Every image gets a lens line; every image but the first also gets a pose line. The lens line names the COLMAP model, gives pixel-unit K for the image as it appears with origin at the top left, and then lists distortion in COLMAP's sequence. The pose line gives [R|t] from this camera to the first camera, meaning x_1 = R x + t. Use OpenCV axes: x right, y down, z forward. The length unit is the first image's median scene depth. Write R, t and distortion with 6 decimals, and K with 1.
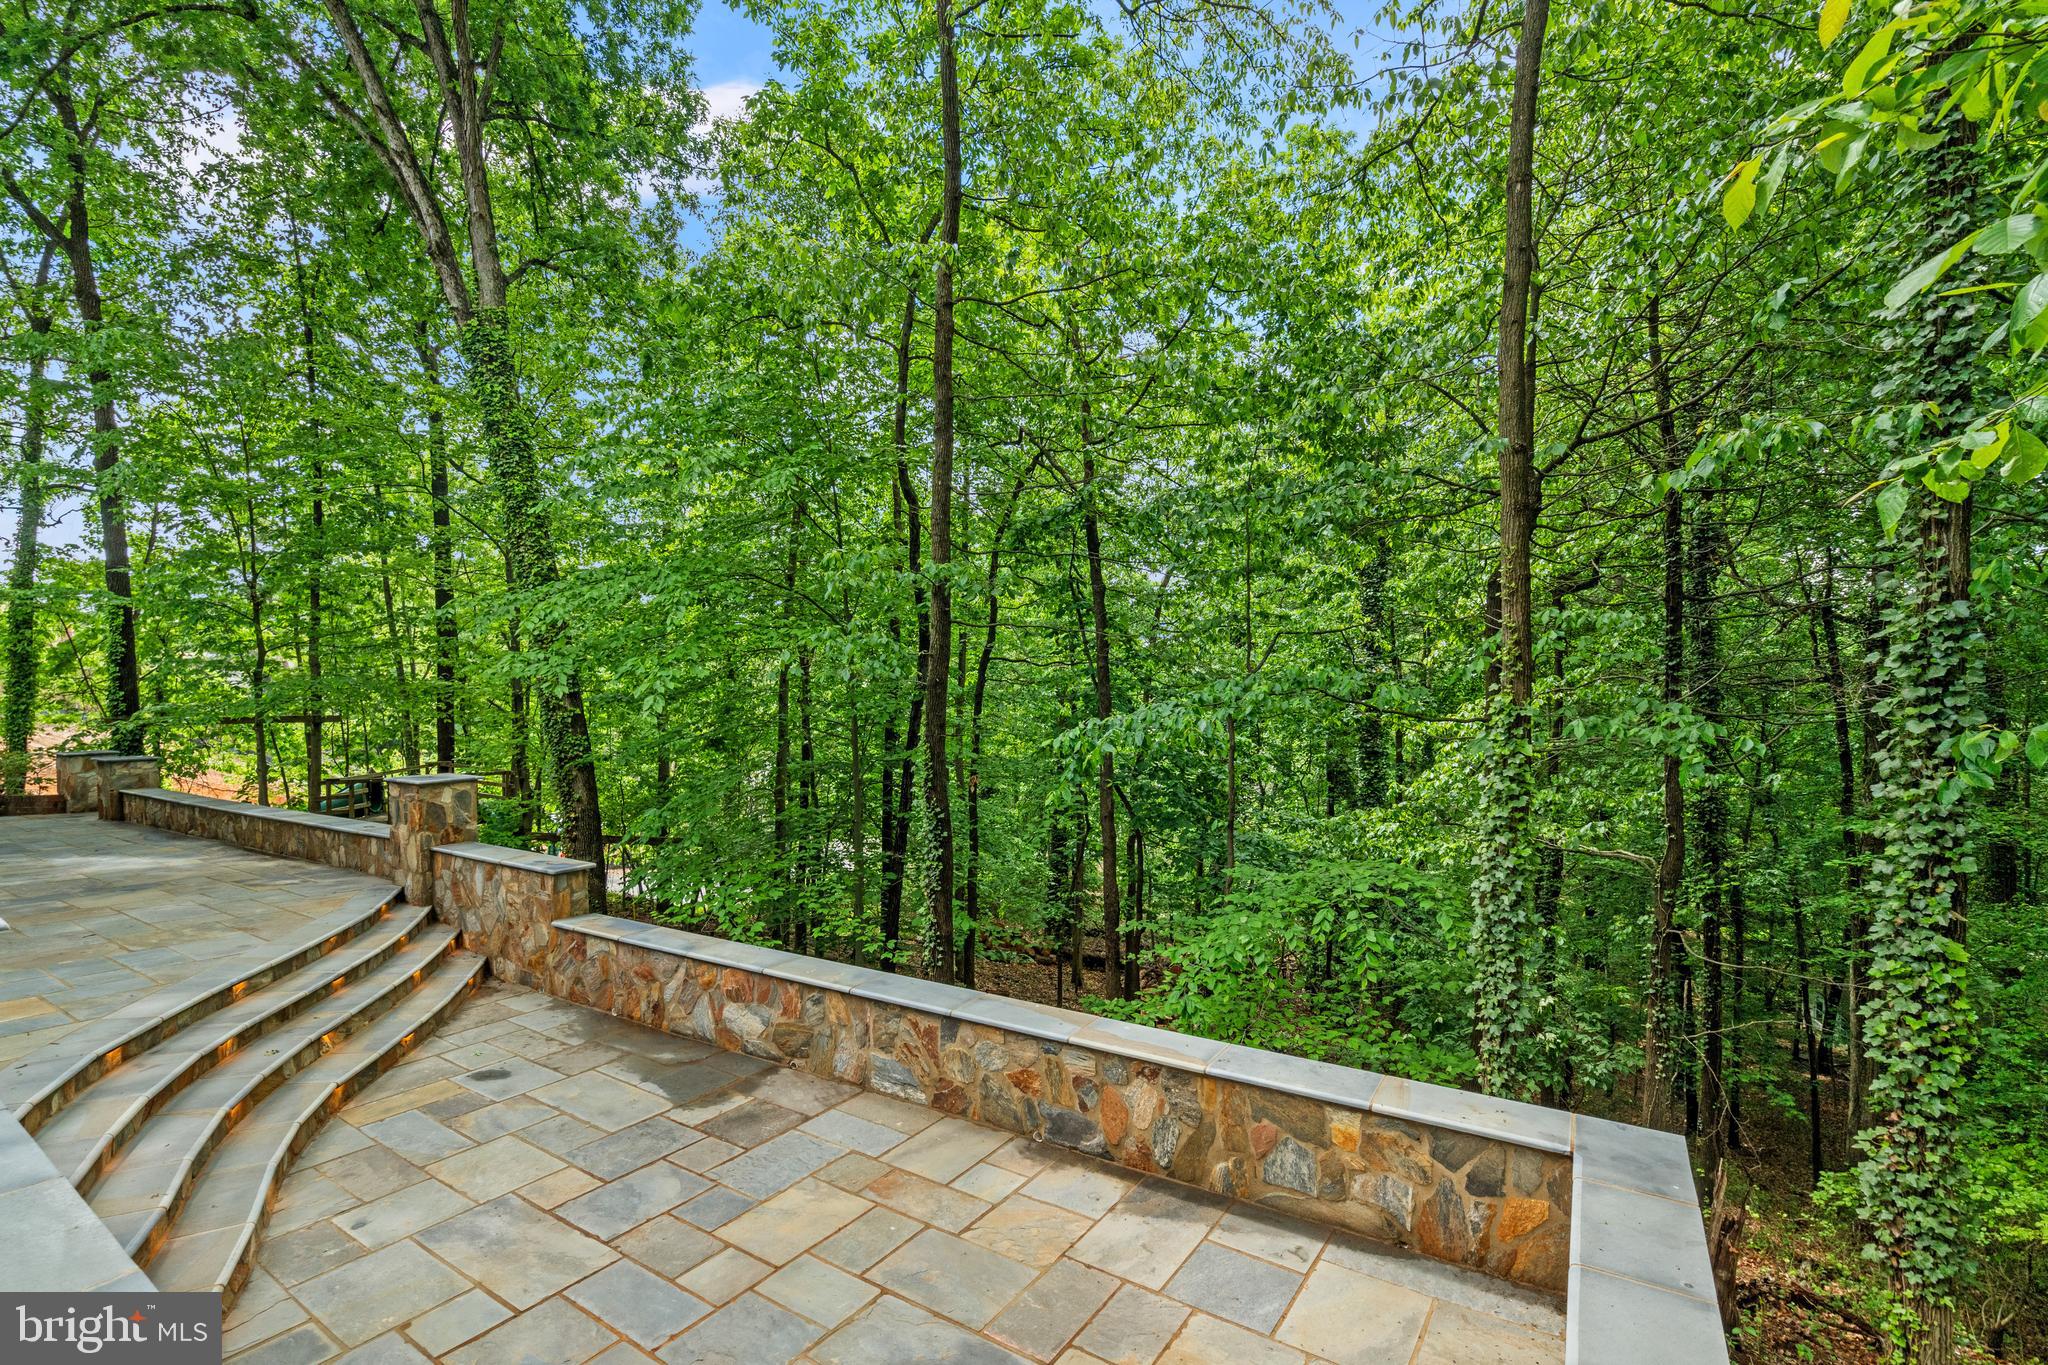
lens RADIAL K [[940.9, 0, 1023.5], [0, 940.9, 724.9], [0, 0, 1]] dist [0.000351, 0.000198]
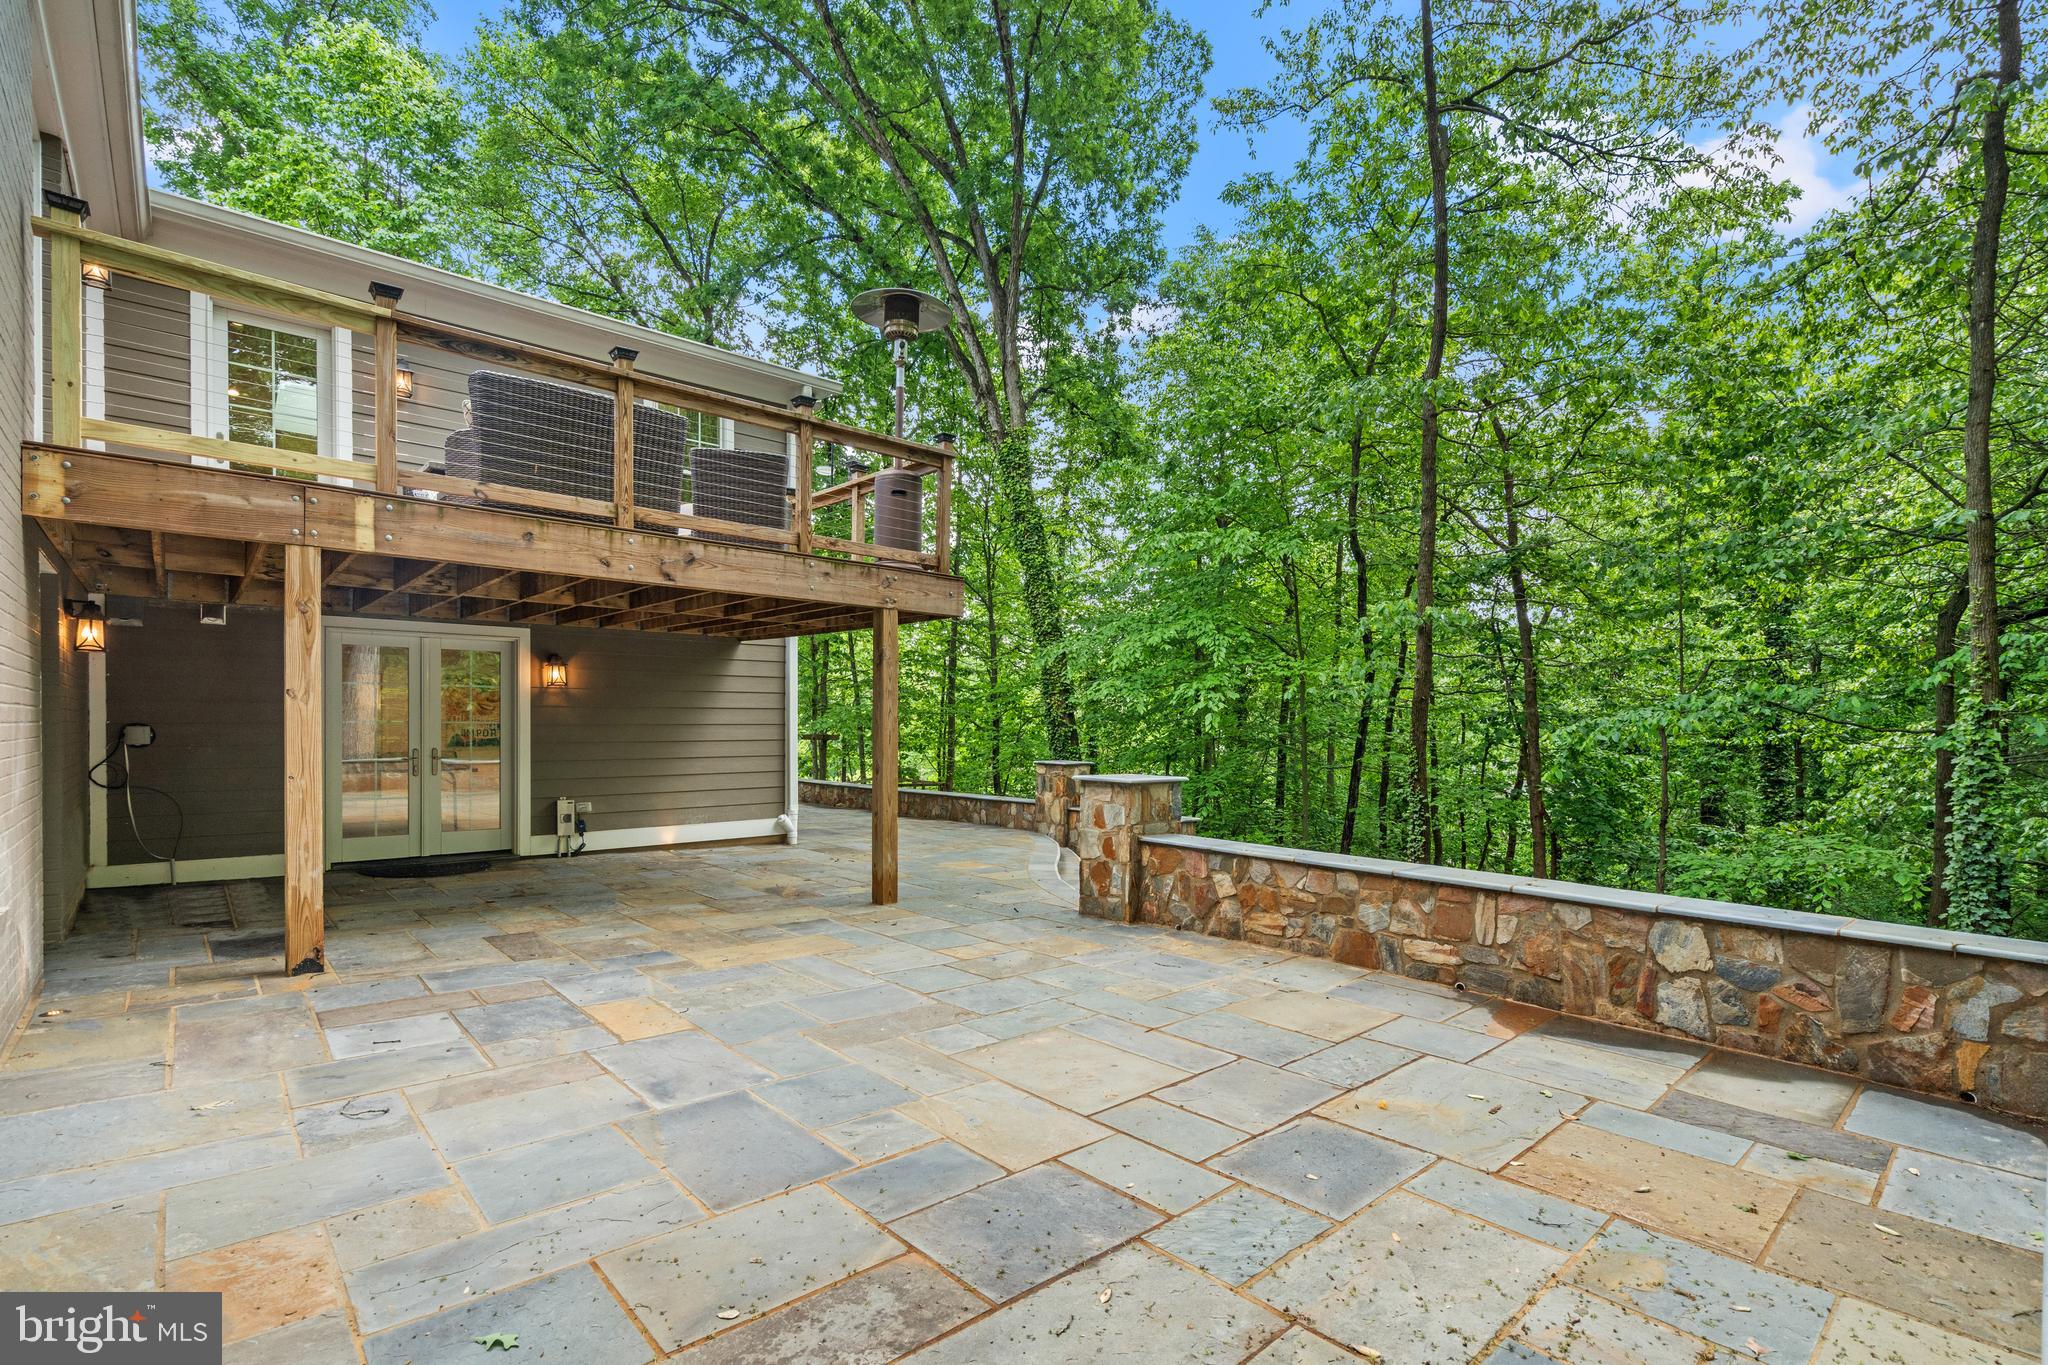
lens RADIAL K [[952.7, 0, 1013.1], [0, 952.7, 731.0], [0, 0, 1]] dist [-0.002655, 0.000024]
pose [[0.961453, 0.010953, -0.274751, -0.316251], [-0.022001, 0.999067, -0.037161, 0.070089], [0.274088, 0.041773, 0.960797, -0.495345]]
